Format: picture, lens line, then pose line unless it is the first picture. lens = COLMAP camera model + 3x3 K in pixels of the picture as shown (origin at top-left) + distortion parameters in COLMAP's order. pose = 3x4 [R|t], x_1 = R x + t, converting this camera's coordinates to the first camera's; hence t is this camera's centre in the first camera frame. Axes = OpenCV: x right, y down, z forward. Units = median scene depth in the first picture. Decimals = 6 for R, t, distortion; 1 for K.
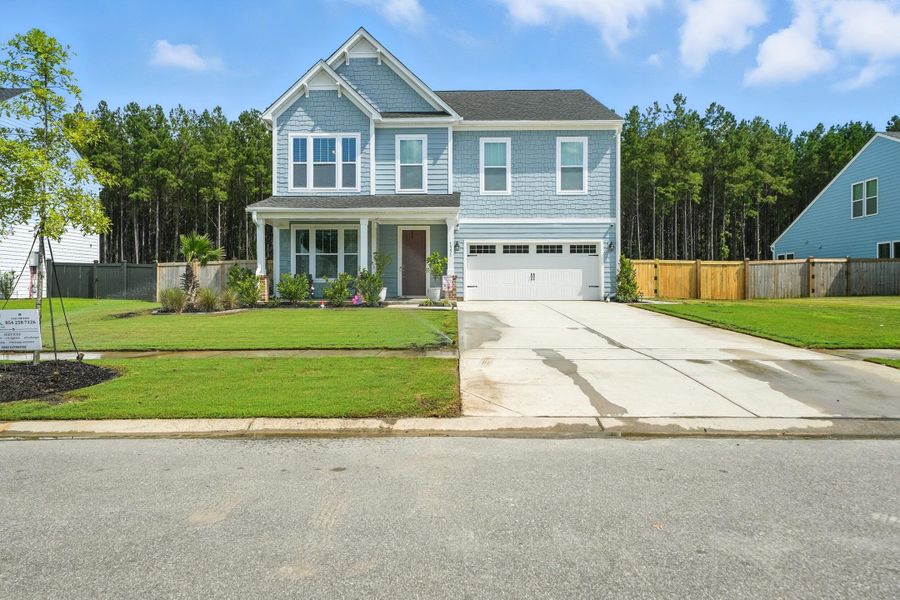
lens RADIAL K [[576.8, 0, 449.8], [0, 576.8, 296.1], [0, 0, 1]] dist [-0.001412, 0.000057]
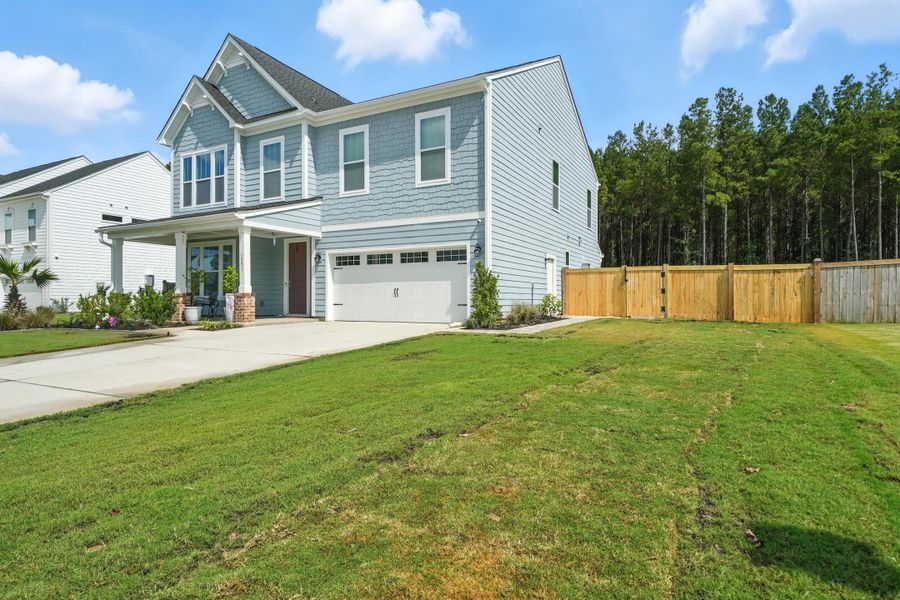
lens RADIAL K [[503.2, 0, 450.0], [0, 503.2, 302.0], [0, 0, 1]] dist [0.000607, -0.000048]
pose [[0.887098, 0.002479, -0.461574, 0.541624], [-0.004849, 0.999980, -0.003950, -0.017809], [0.461555, 0.005743, 0.887093, 0.415637]]
